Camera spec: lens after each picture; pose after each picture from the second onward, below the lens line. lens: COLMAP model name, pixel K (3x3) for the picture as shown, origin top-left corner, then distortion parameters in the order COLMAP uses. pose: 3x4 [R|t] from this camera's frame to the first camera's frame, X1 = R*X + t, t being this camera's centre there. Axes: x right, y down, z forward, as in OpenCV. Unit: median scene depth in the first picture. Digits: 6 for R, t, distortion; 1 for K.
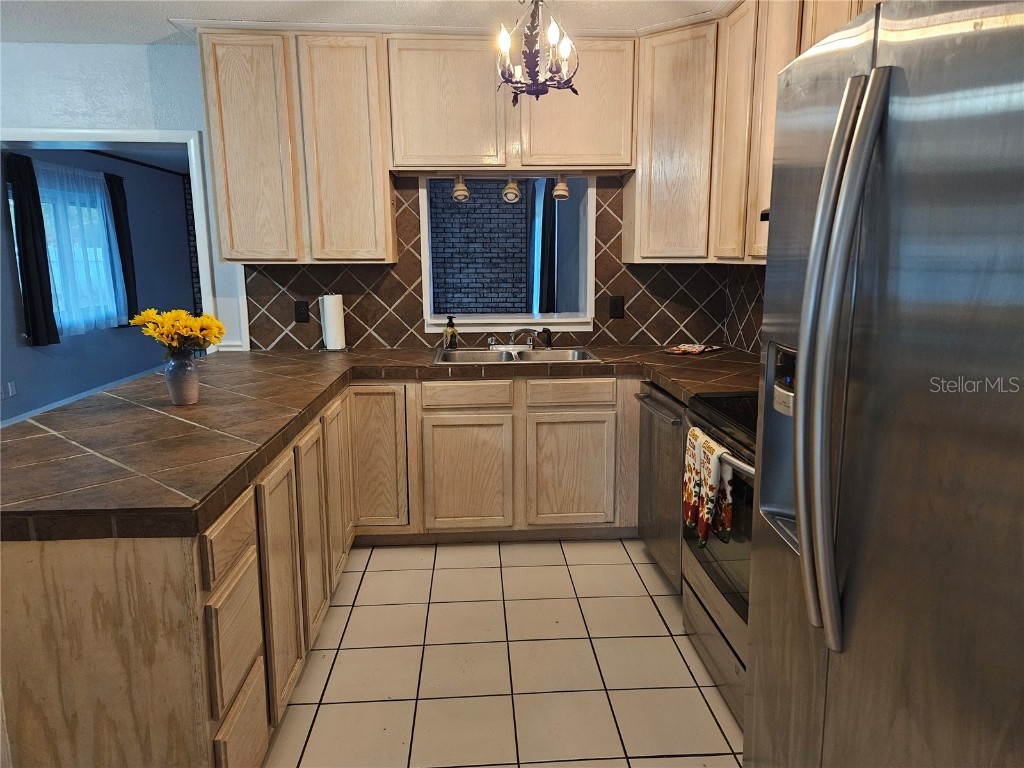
lens RADIAL K [[705.5, 0, 512.0], [0, 705.5, 384.0], [0, 0, 1]] dist [0.058109, -0.000591]
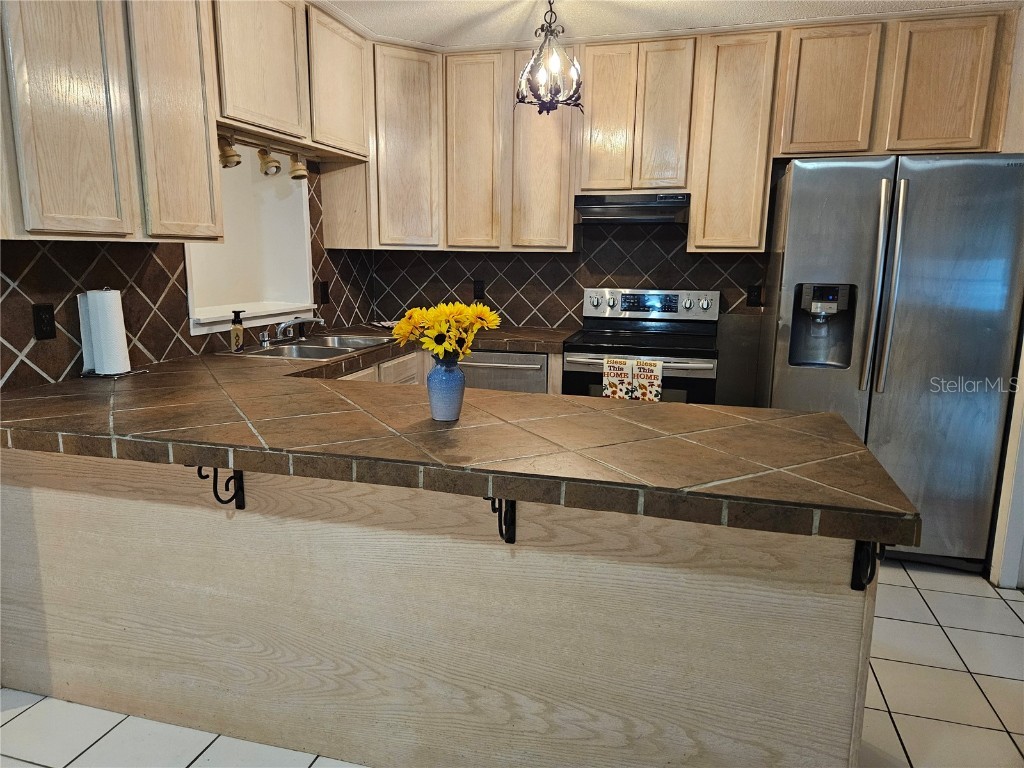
lens RADIAL K [[695.3, 0, 512.0], [0, 695.3, 384.0], [0, 0, 1]] dist [0.003917, -0.000856]
pose [[0.326933, -0.164231, 0.930668, -0.724466], [0.146150, 0.981723, 0.121900, -0.063660], [-0.933678, 0.096164, 0.344960, 0.432634]]
